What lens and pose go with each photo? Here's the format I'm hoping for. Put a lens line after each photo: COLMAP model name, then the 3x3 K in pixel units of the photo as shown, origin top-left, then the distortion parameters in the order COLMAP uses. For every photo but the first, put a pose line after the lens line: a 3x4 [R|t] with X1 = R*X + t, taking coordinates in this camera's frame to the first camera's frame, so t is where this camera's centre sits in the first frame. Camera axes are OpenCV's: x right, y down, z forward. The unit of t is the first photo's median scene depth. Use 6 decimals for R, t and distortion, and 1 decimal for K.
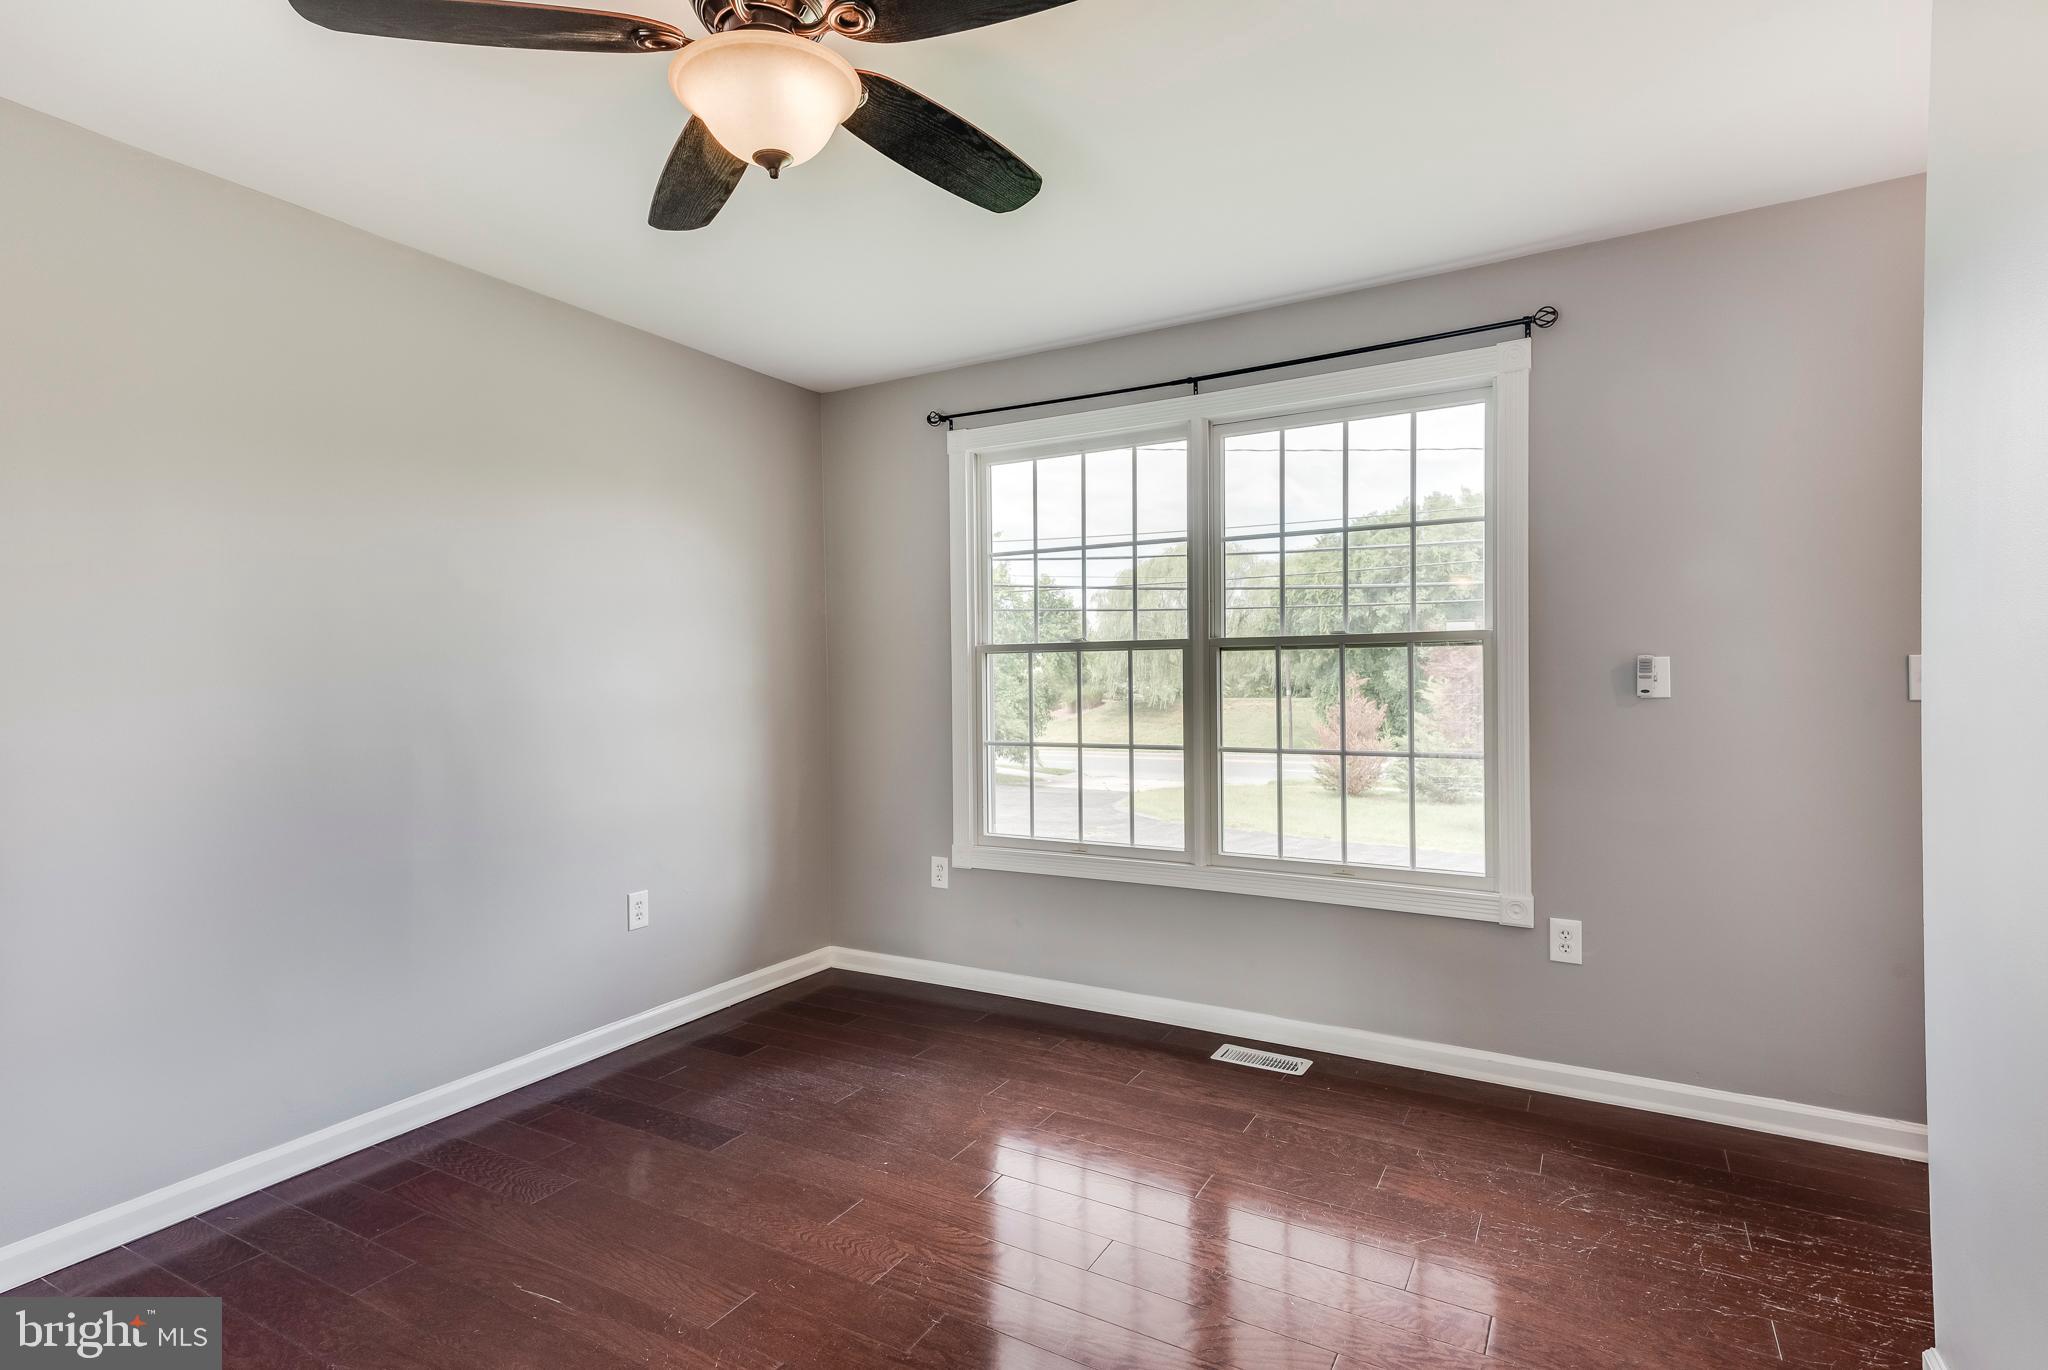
lens RADIAL K [[985.5, 0, 1024.0], [0, 985.5, 685.0], [0, 0, 1]] dist [0.035992, 0.000233]
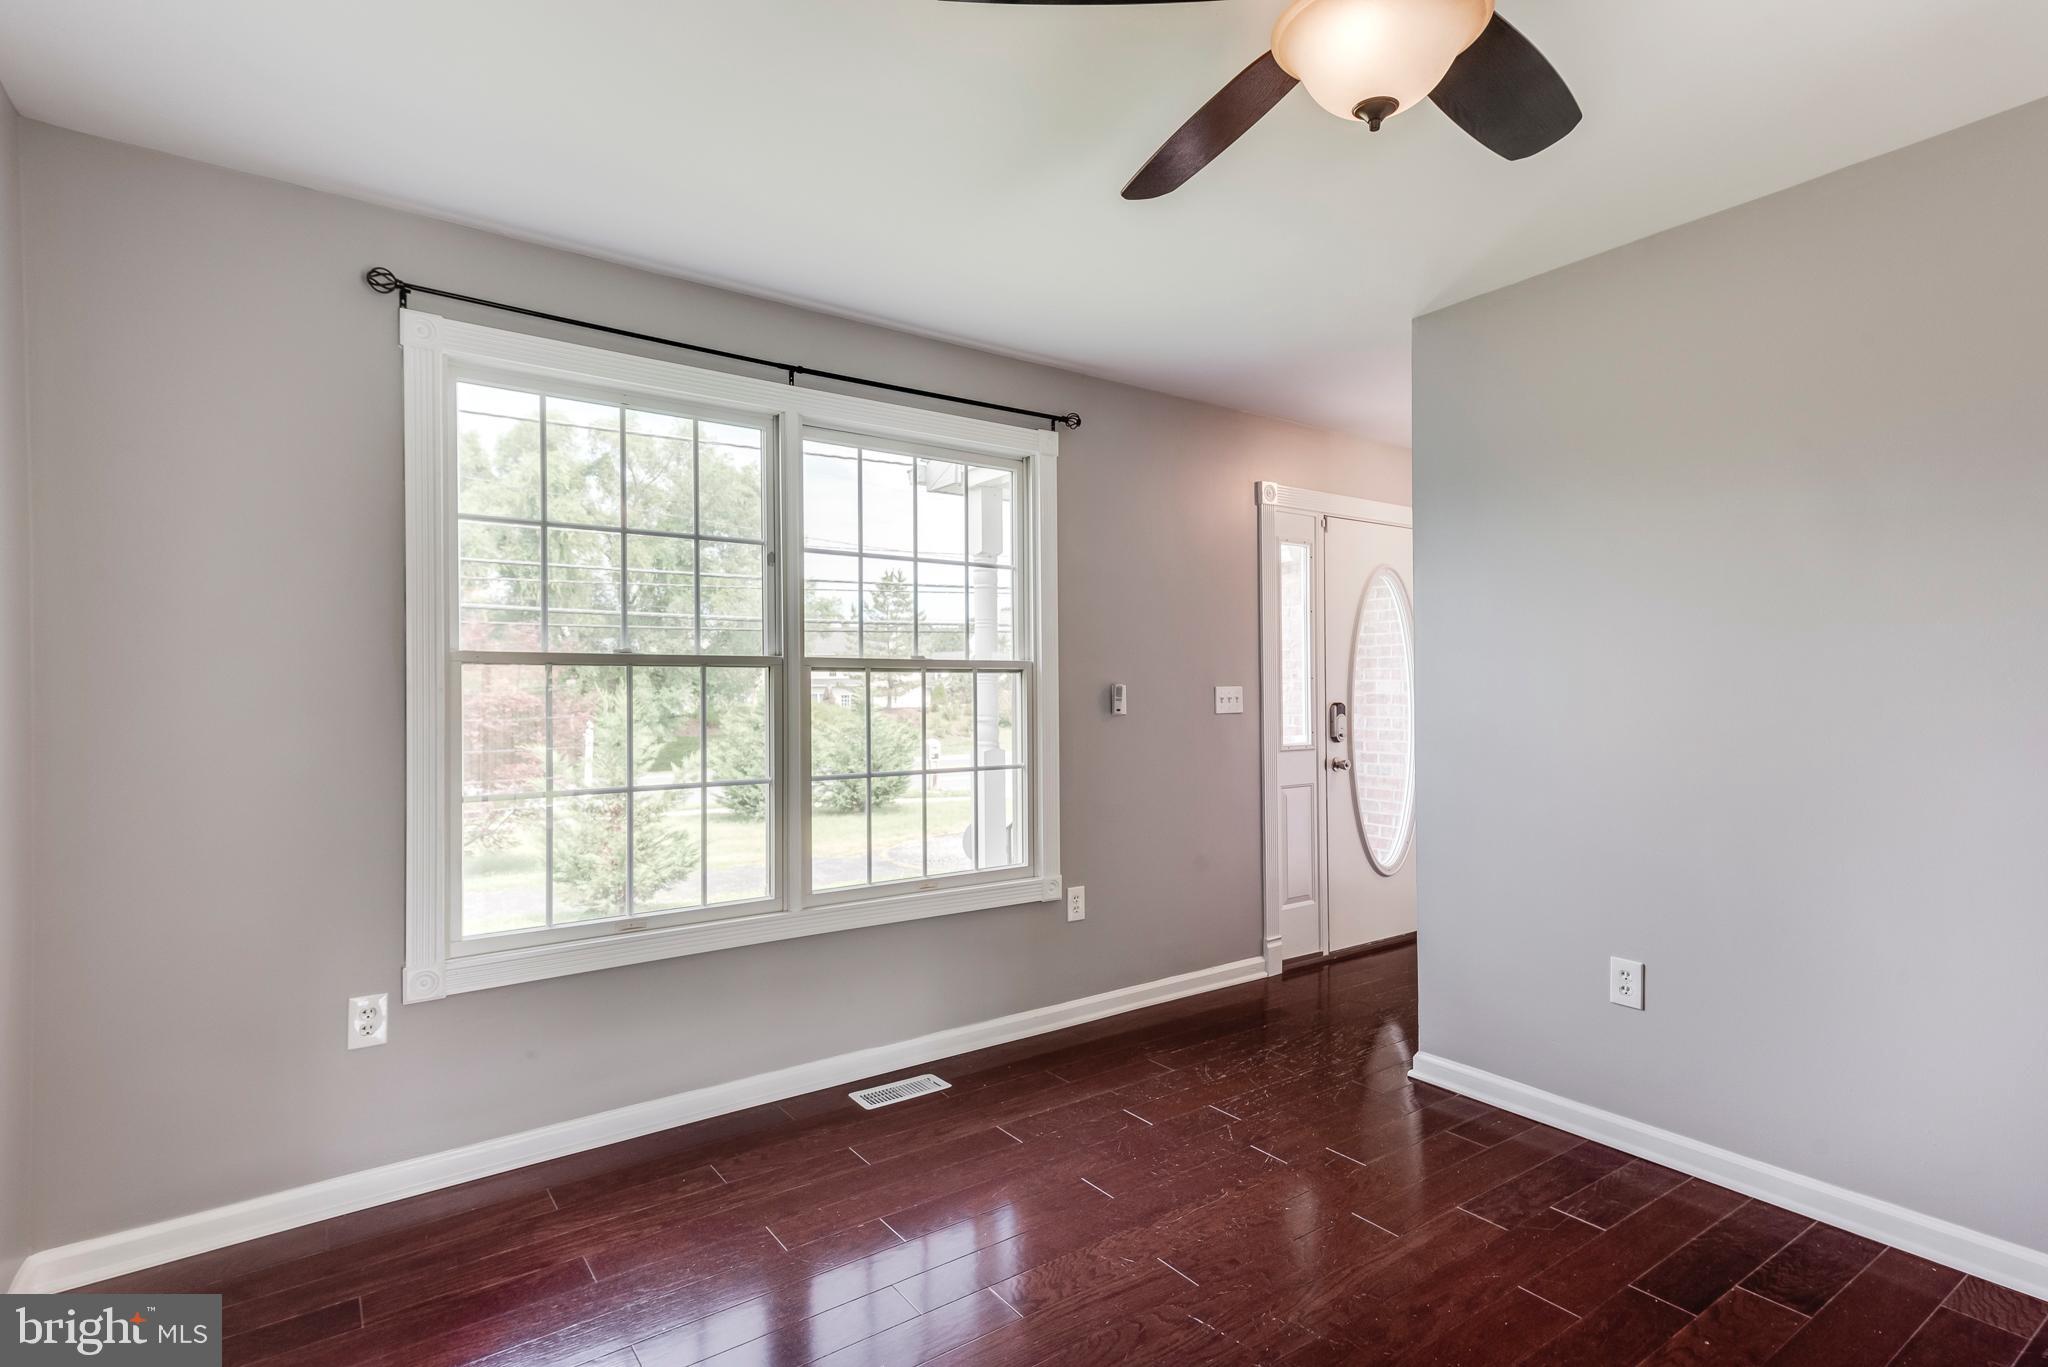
lens RADIAL K [[1014.4, 0, 1017.6], [0, 1014.4, 684.9], [0, 0, 1]] dist [0.033010, -0.001405]
pose [[0.425557, 0.014284, 0.904819, -0.594942], [0.007594, 0.999784, -0.019355, -0.001792], [-0.904900, 0.015108, 0.425357, 0.440259]]
